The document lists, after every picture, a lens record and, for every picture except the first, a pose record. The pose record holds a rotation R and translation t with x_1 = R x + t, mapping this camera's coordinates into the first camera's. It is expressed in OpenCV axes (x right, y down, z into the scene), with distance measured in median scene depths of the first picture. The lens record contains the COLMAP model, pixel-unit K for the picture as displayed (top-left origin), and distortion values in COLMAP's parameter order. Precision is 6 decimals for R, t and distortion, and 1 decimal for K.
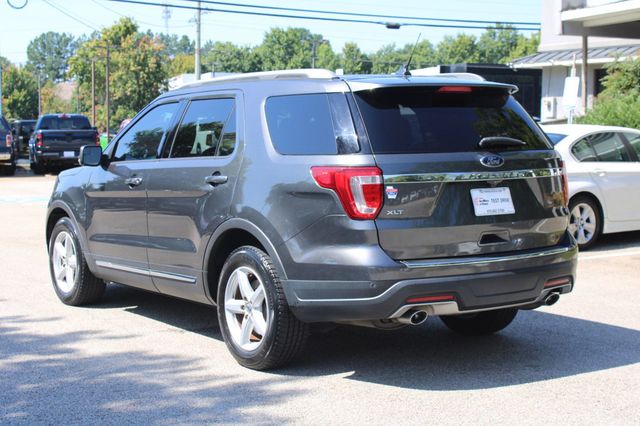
lens RADIAL K [[1059.3, 0, 320.0], [0, 1059.3, 213.0], [0, 0, 1]] dist [-0.004029, 0.097257]
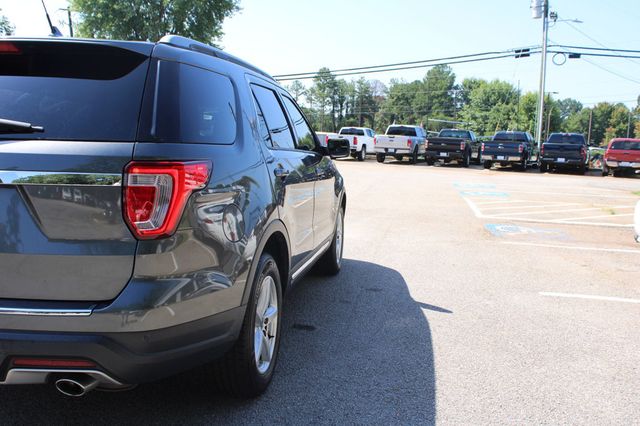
lens RADIAL K [[612.9, 0, 320.0], [0, 612.9, 213.0], [0, 0, 1]] dist [-0.143286, 0.150744]
pose [[0.722911, 0.114367, -0.681411, 0.518877], [-0.090714, 0.993379, 0.070488, -0.052591], [0.684961, 0.010857, 0.728499, 0.805043]]
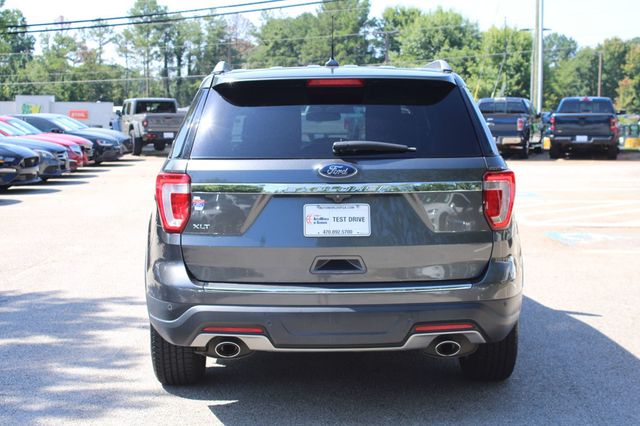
lens RADIAL K [[1059.3, 0, 320.0], [0, 1059.3, 213.0], [0, 0, 1]] dist [-0.004029, 0.097257]
pose [[0.831912, 0.053674, -0.552306, 0.540276], [-0.043531, 0.998556, 0.031473, -0.037144], [0.553198, -0.002141, 0.833047, 0.279427]]
